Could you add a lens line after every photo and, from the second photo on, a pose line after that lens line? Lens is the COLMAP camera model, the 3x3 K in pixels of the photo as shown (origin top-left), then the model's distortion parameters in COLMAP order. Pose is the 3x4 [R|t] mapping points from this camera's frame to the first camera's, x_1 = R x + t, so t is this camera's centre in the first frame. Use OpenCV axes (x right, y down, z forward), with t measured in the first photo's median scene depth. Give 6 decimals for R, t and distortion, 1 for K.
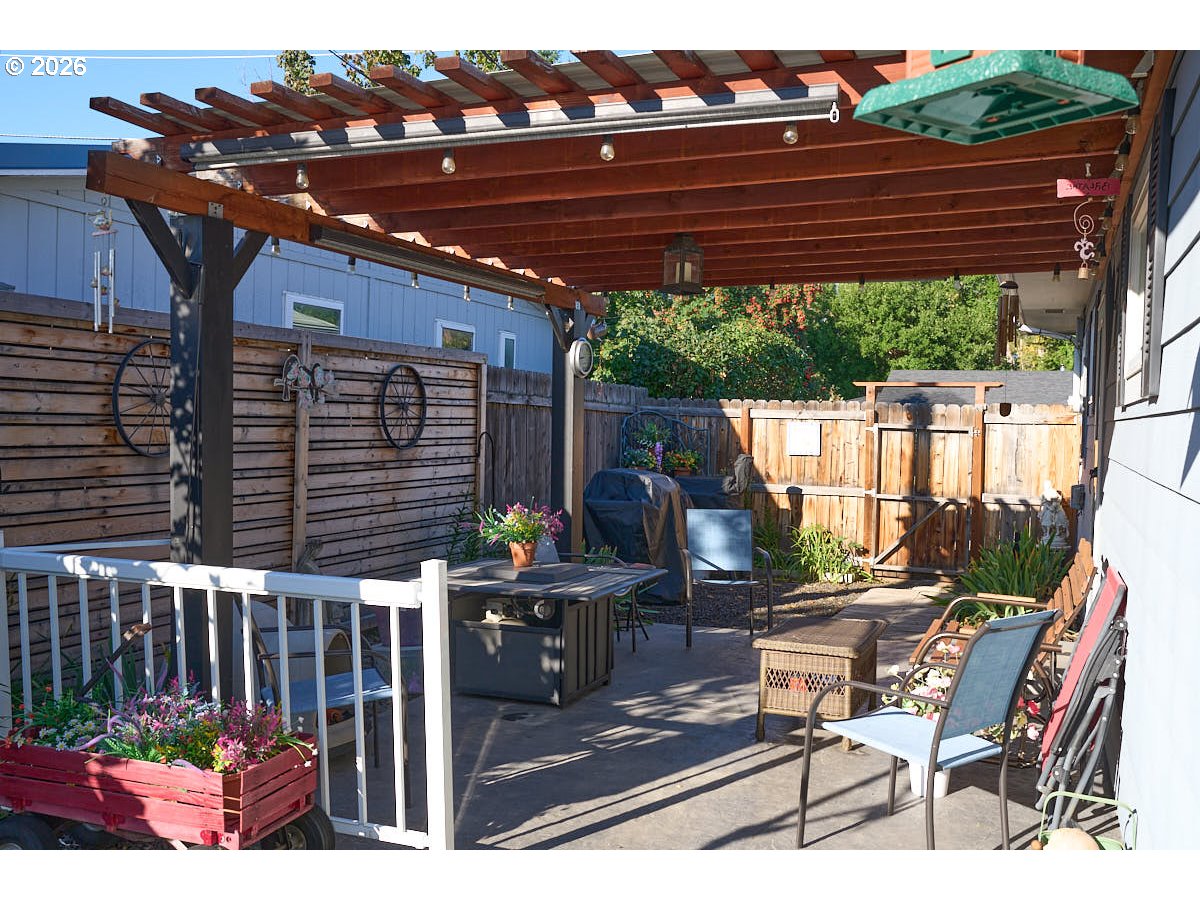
lens RADIAL K [[1171.8, 0, 600.0], [0, 1171.8, 450.0], [0, 0, 1]] dist [-0.003689, 0.001760]
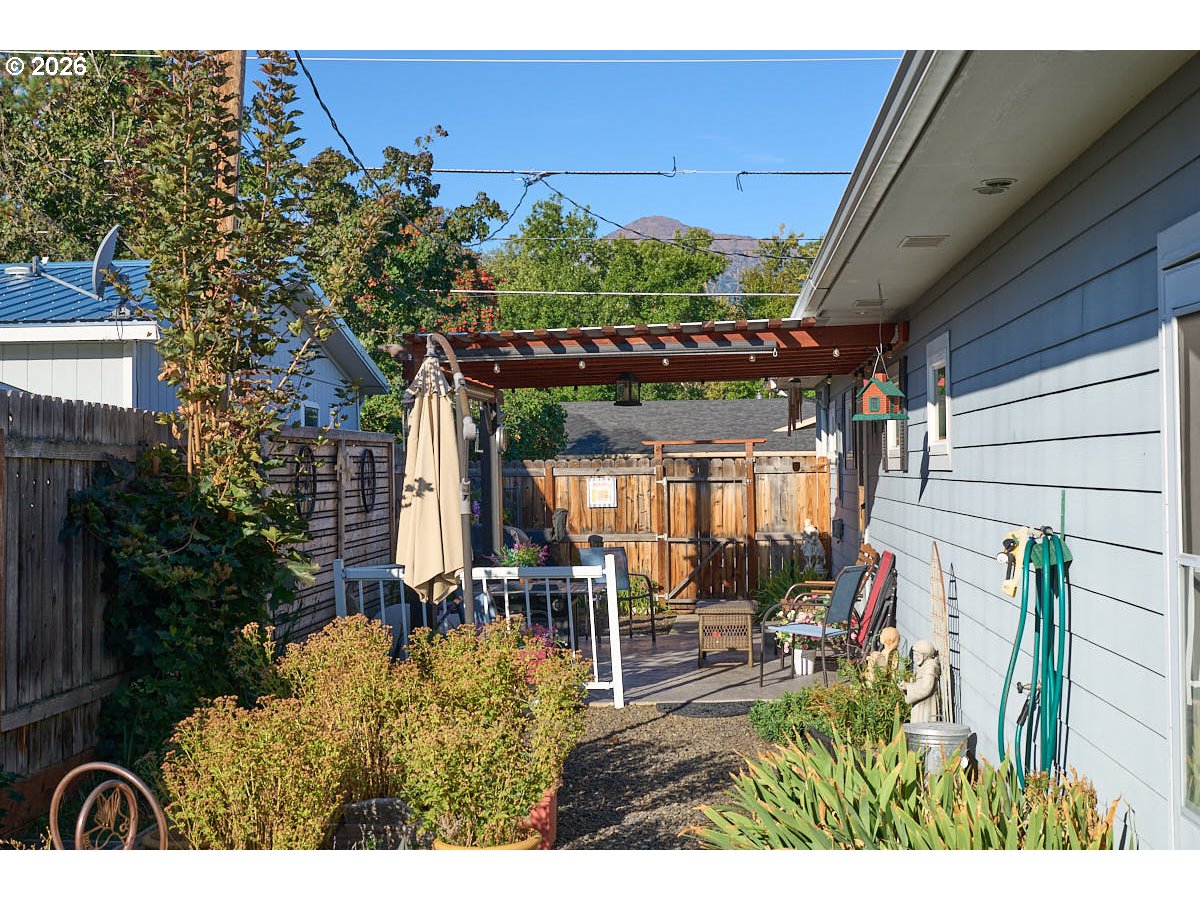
lens RADIAL K [[1700.0, 0, 600.0], [0, 1700.0, 450.0], [0, 0, 1]] dist [0.005809, 0.010274]
pose [[0.957017, -0.033232, 0.288123, -0.312443], [0.043651, 0.998602, -0.029811, -0.001976], [-0.286730, 0.041107, 0.957129, -0.598121]]
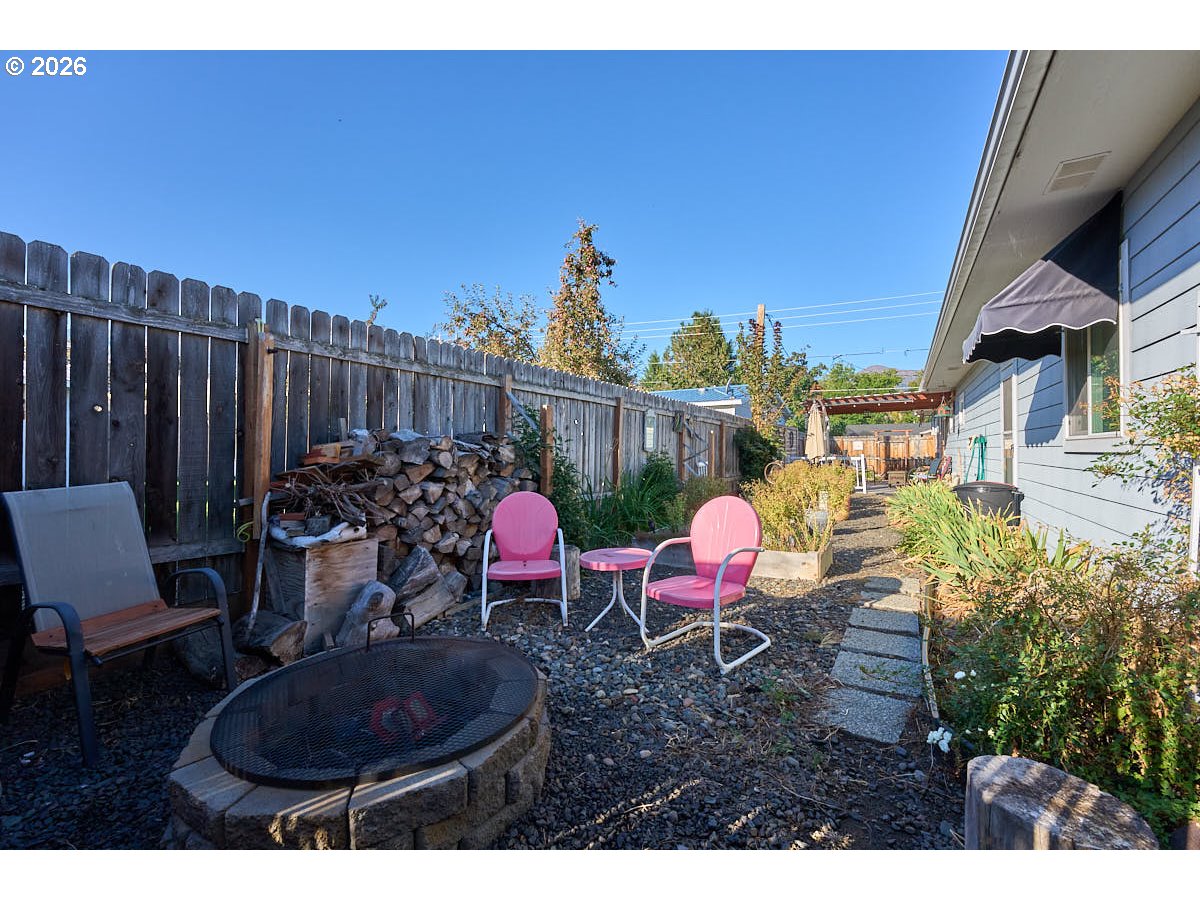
lens RADIAL K [[504.1, 0, 600.0], [0, 504.1, 450.0], [0, 0, 1]] dist [-0.001974, -0.000116]
pose [[0.984390, -0.028730, -0.173642, -0.407283], [0.023235, 0.999165, -0.033595, 0.042592], [0.174462, 0.029036, 0.984236, -0.868486]]
